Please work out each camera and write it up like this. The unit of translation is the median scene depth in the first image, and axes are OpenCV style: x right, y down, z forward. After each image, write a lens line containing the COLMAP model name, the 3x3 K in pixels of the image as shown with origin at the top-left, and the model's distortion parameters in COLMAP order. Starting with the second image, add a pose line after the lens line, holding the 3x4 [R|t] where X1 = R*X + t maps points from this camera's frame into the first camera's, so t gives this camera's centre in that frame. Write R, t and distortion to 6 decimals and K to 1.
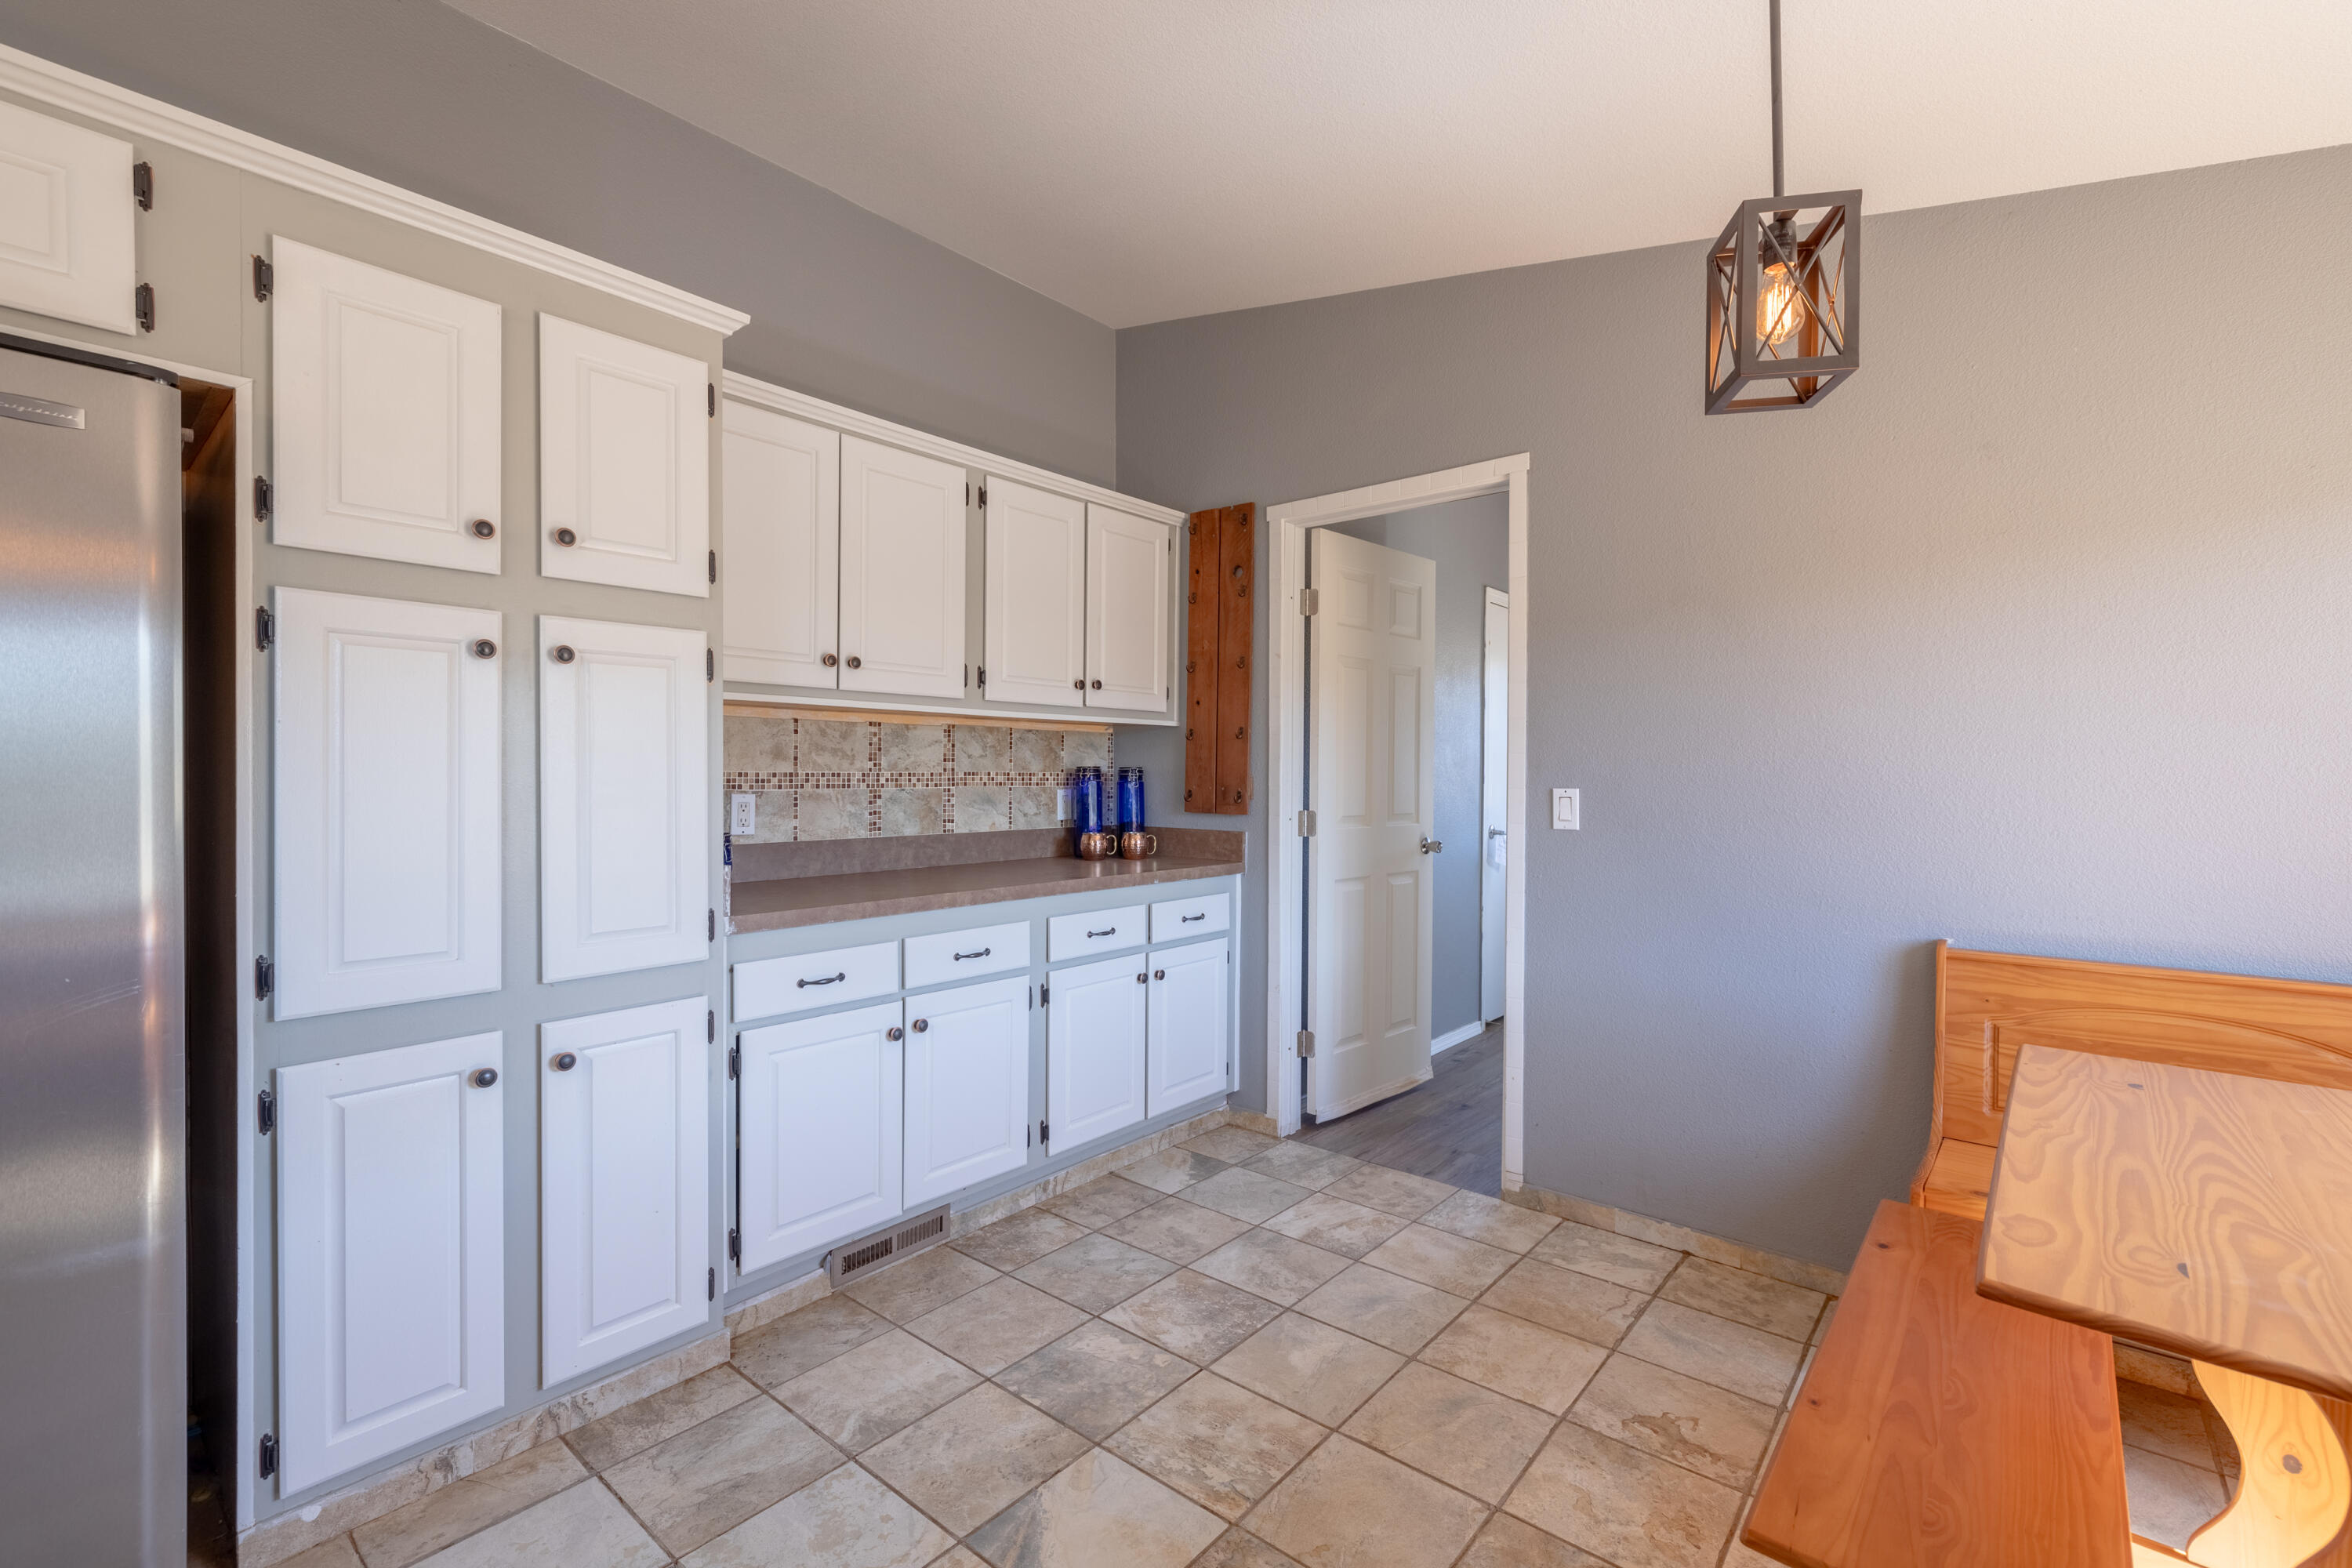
lens RADIAL K [[1013.6, 0, 1197.5], [0, 1013.6, 781.3], [0, 0, 1]] dist [0.004481, 0.000309]
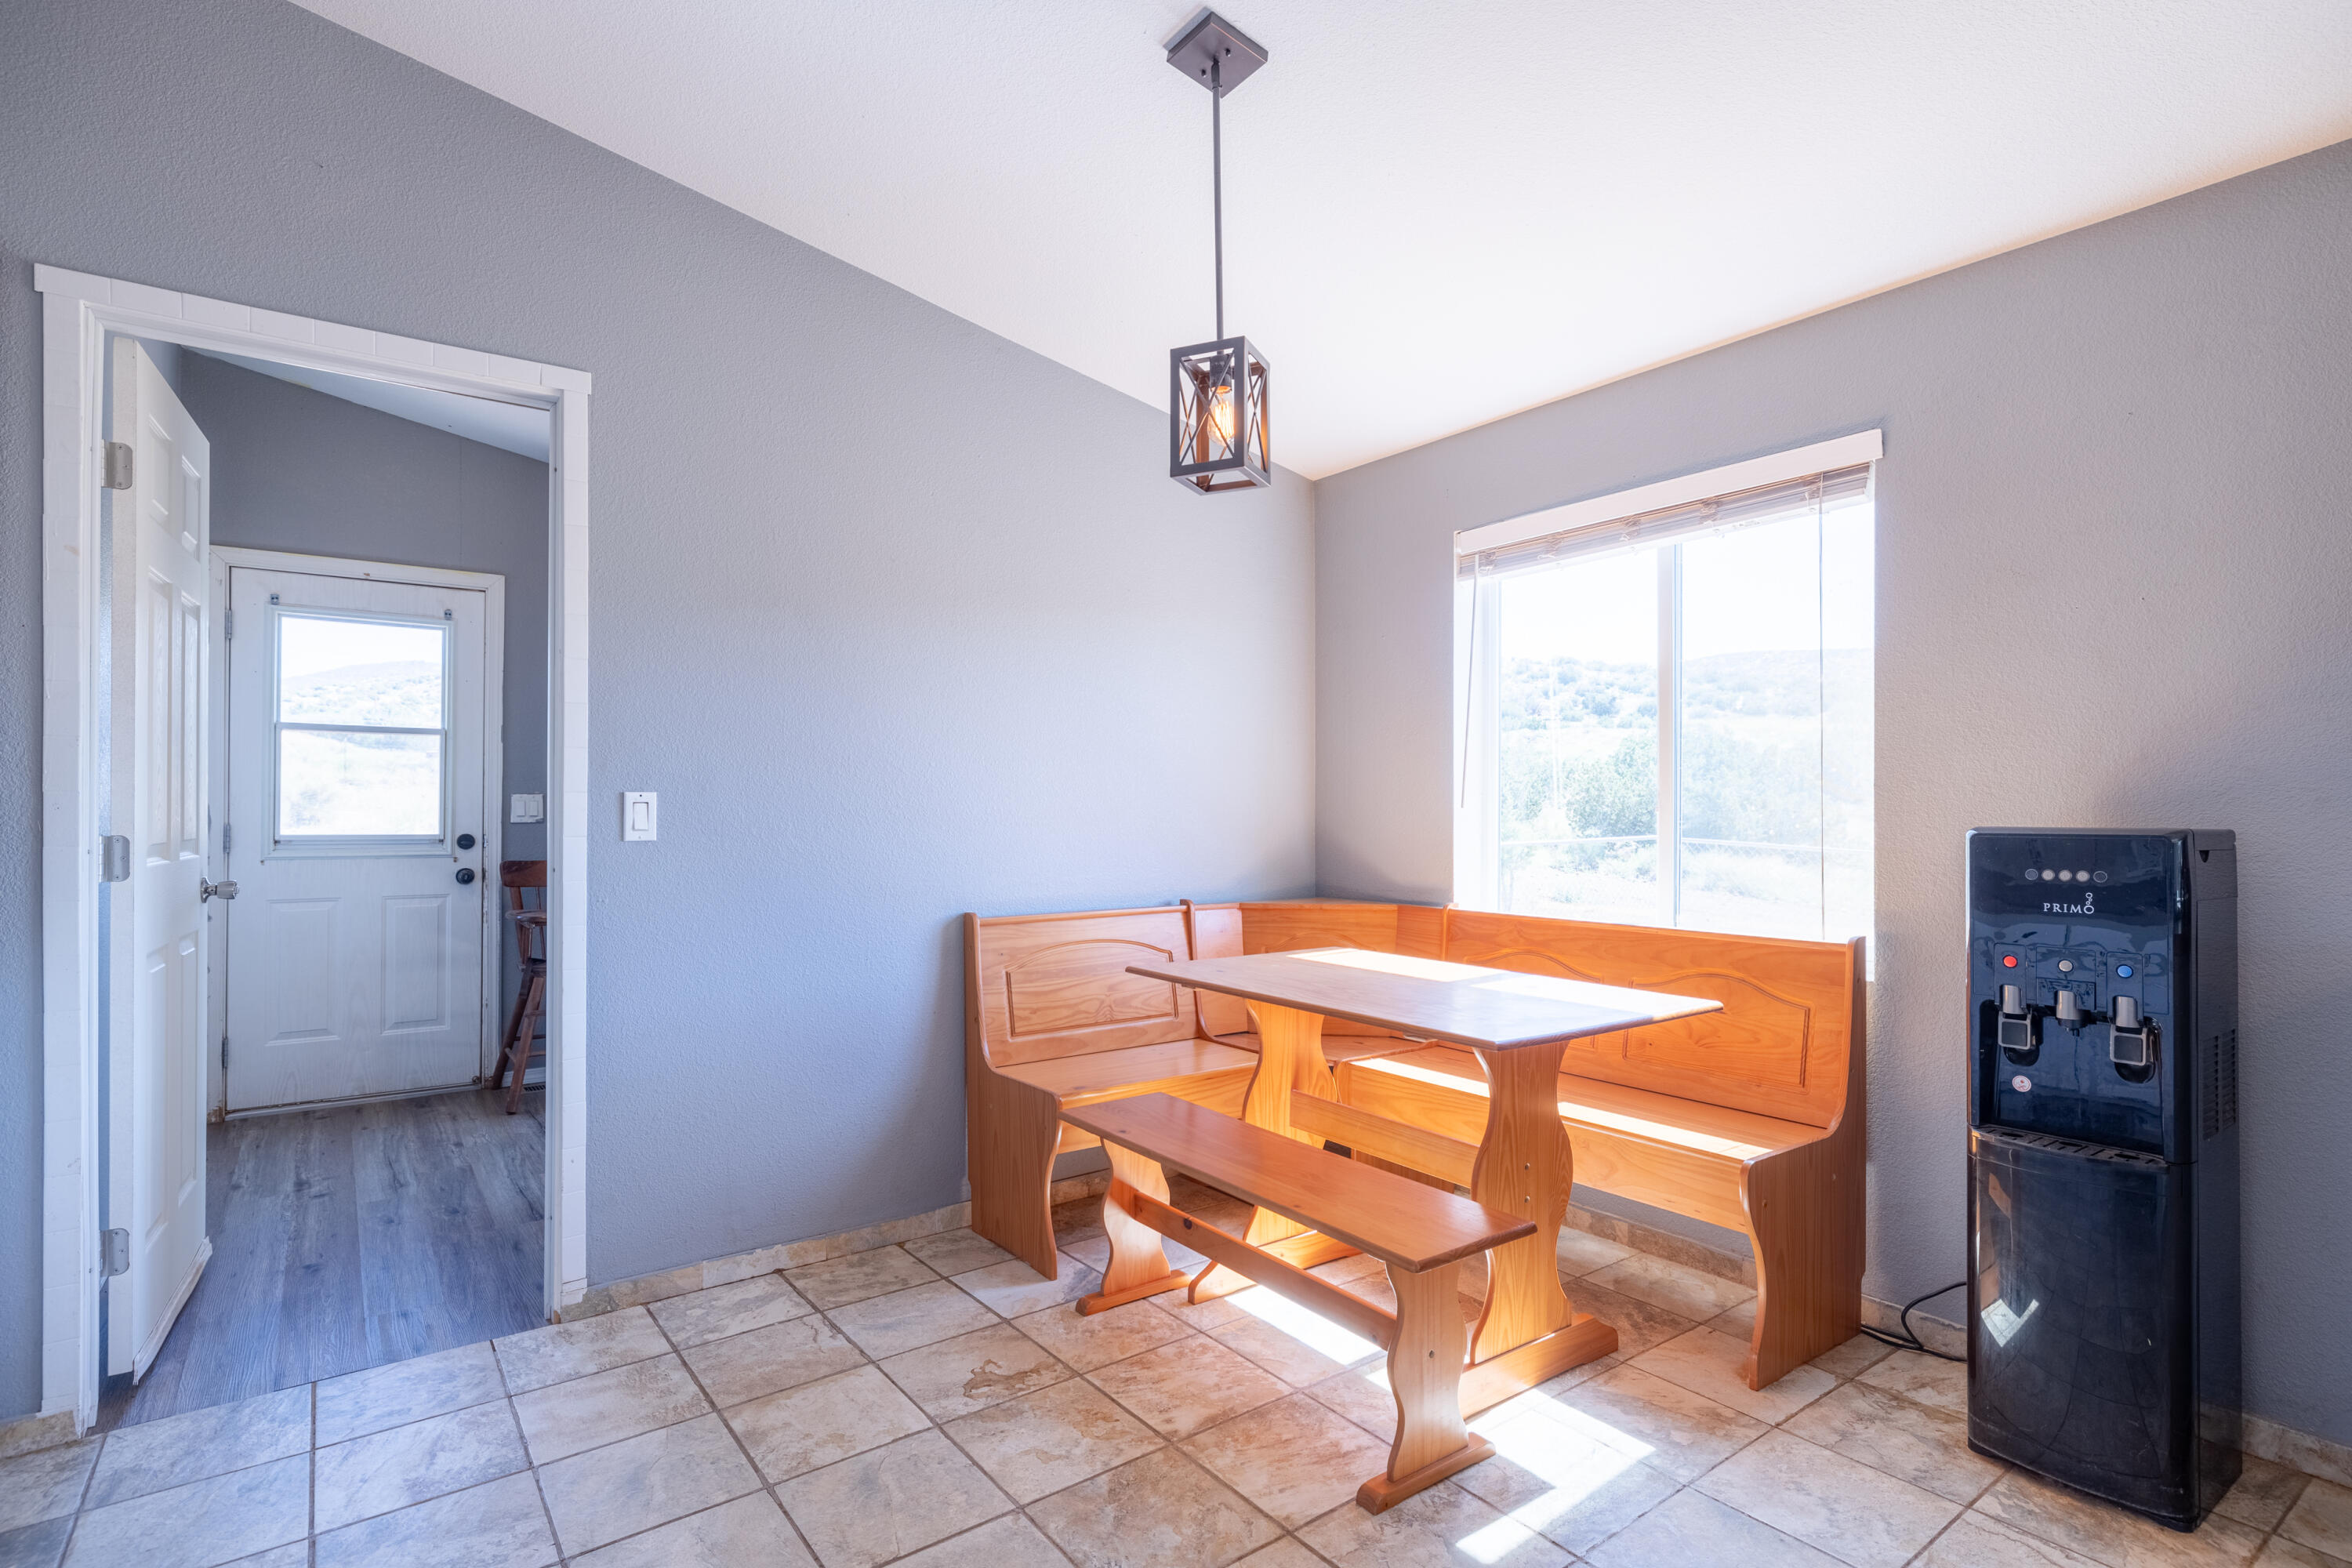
lens RADIAL K [[1135.3, 0, 1139.2], [0, 1135.3, 805.0], [0, 0, 1]] dist [-0.000317, 0.000272]
pose [[0.251084, -0.004545, 0.967955, -0.427620], [0.008612, 0.999960, 0.002461, 0.018548], [-0.967927, 0.007718, 0.251113, 0.351210]]
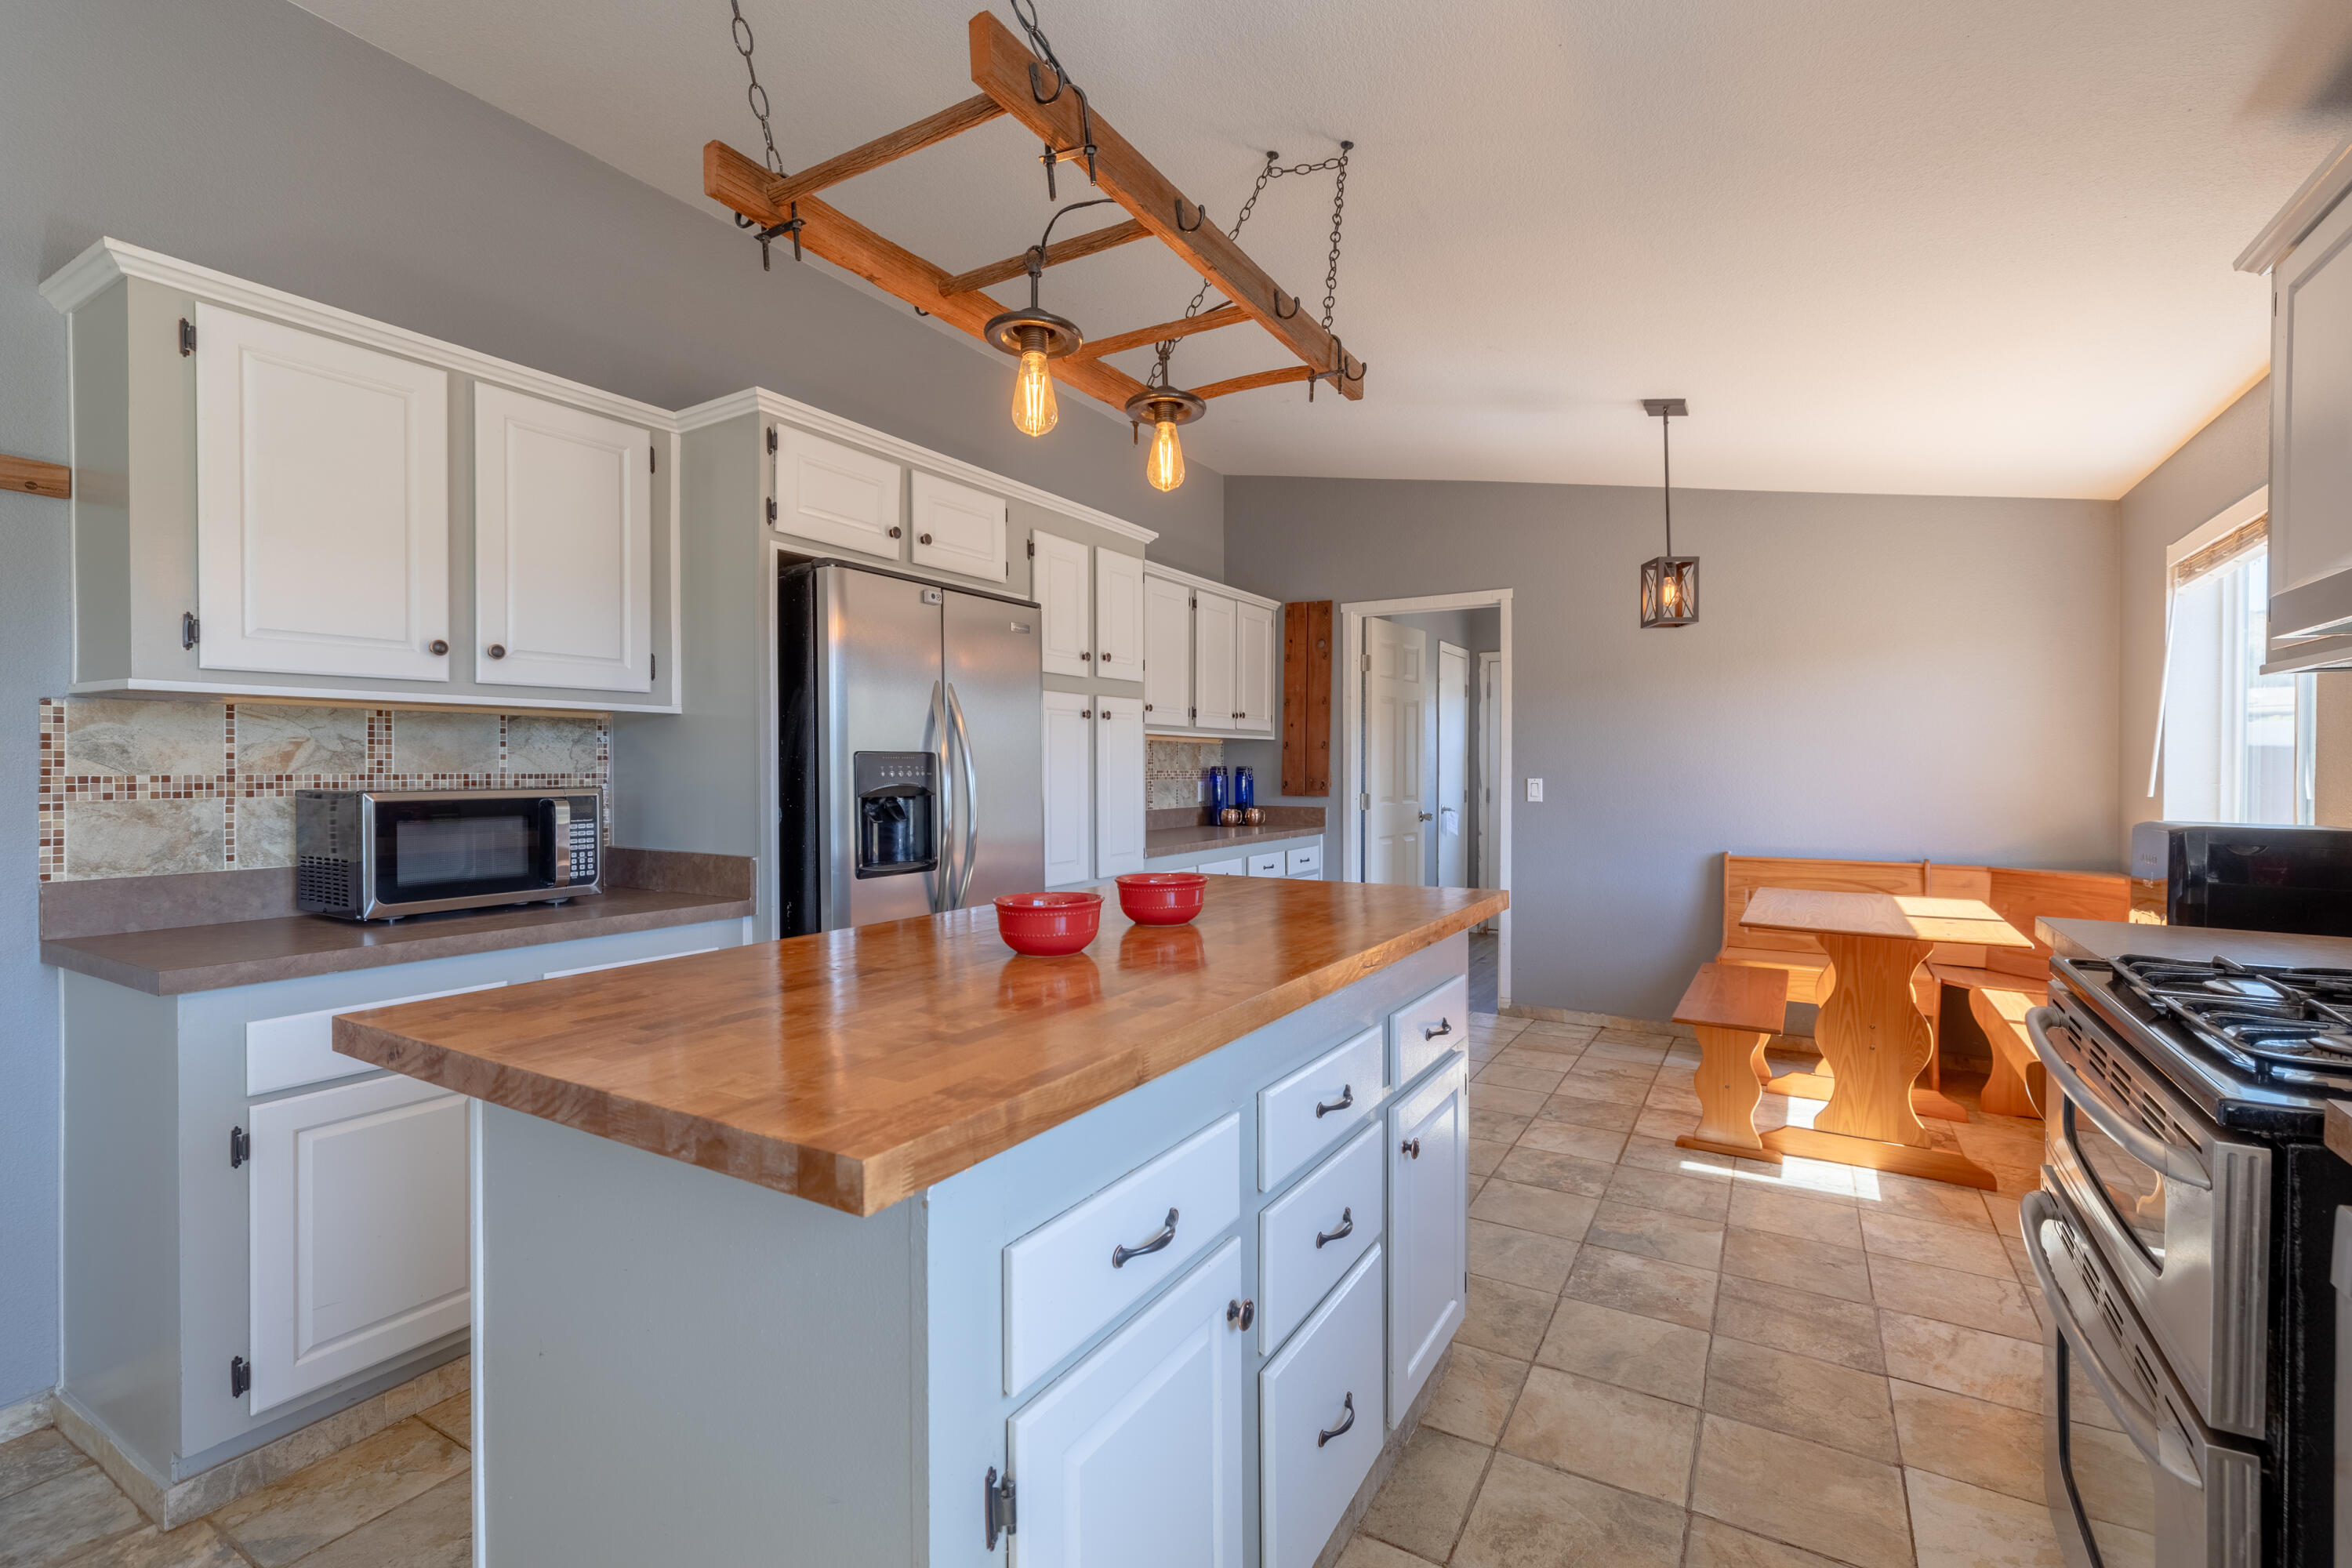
lens RADIAL K [[1030.8, 0, 1196.3], [0, 1030.8, 775.4], [0, 0, 1]] dist [0.018752, 0.000421]
pose [[0.986600, -0.006597, 0.163024, -0.502522], [0.006405, 0.999978, 0.001703, -0.005021], [-0.163032, -0.000636, 0.986621, -0.673246]]
